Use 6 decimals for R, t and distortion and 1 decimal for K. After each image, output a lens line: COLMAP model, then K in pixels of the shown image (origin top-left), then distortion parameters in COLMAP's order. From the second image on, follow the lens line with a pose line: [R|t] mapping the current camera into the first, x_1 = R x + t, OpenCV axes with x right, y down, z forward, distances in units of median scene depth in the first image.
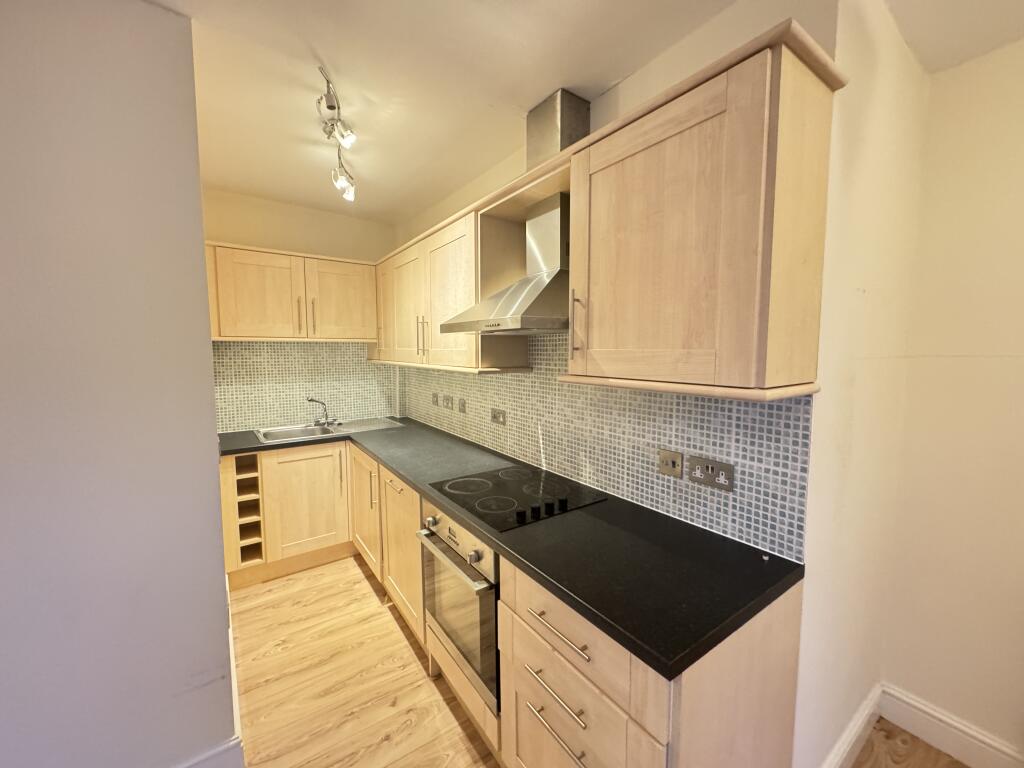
lens RADIAL K [[409.1, 0, 512.0], [0, 409.1, 382.1], [0, 0, 1]] dist [-0.004087, -0.000323]
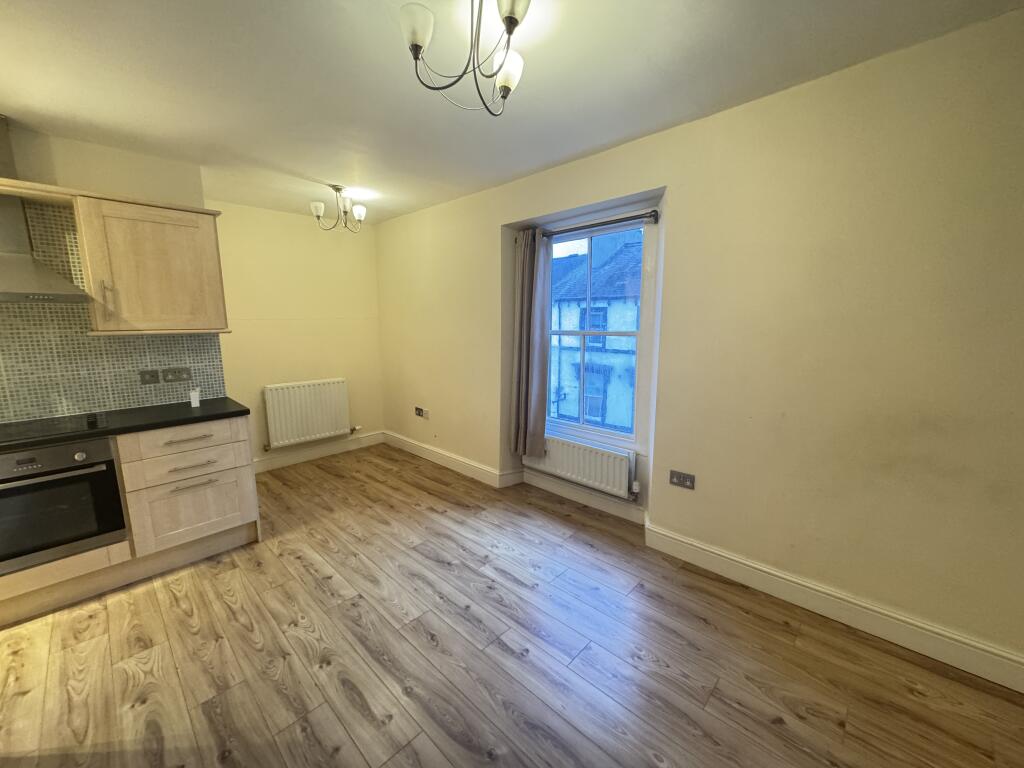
lens RADIAL K [[409.1, 0, 519.2], [0, 409.1, 388.7], [0, 0, 1]] dist [-0.004087, -0.000323]
pose [[-0.208065, -0.154787, 0.965790, -1.913854], [0.088498, 0.980370, 0.176189, 0.074797], [-0.974103, 0.122129, -0.190283, -0.319105]]
